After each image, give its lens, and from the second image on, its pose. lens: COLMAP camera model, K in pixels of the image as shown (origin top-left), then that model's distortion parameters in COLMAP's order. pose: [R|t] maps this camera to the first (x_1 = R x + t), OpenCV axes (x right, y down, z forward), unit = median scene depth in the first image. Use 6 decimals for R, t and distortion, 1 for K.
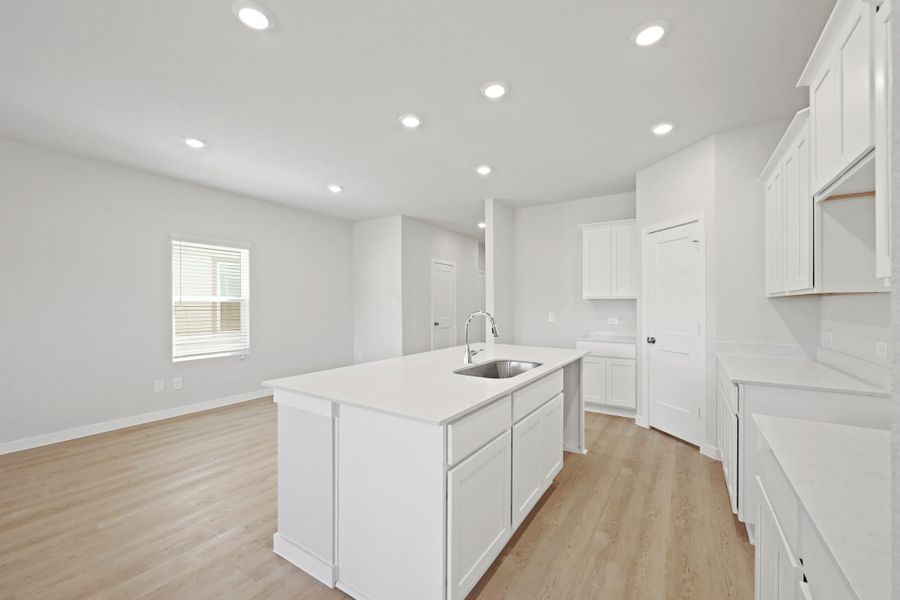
lens RADIAL K [[364.1, 0, 447.3], [0, 364.1, 299.3], [0, 0, 1]] dist [0.000468, 0.000221]
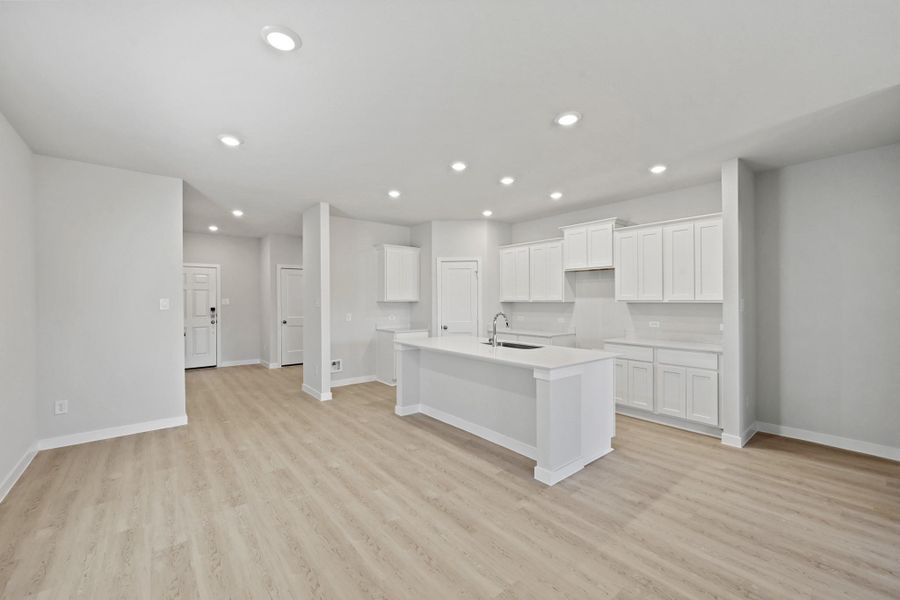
lens RADIAL K [[364.1, 0, 447.3], [0, 364.1, 299.3], [0, 0, 1]] dist [0.000468, 0.000221]
pose [[0.301722, 0.000533, 0.953396, -0.891962], [-0.012314, 0.999919, 0.003338, -0.017557], [-0.953316, -0.012747, 0.301704, 0.439956]]
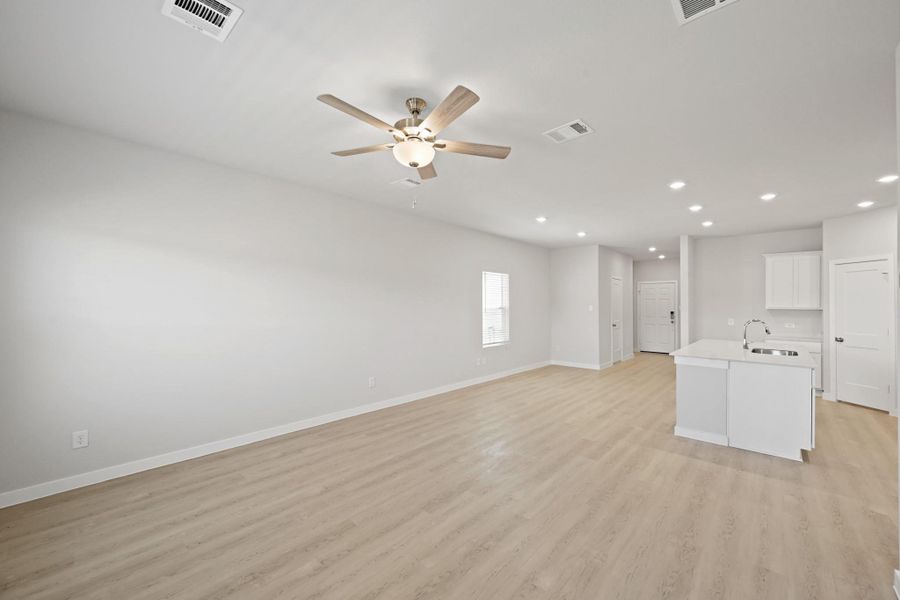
lens RADIAL K [[354.6, 0, 450.0], [0, 354.6, 300.0], [0, 0, 1]] dist [0.003241, 0.000203]
pose [[0.987265, 0.001559, -0.159077, -0.649402], [-0.001290, 0.999998, 0.001795, -0.039082], [0.159079, -0.001567, 0.987265, -0.555936]]
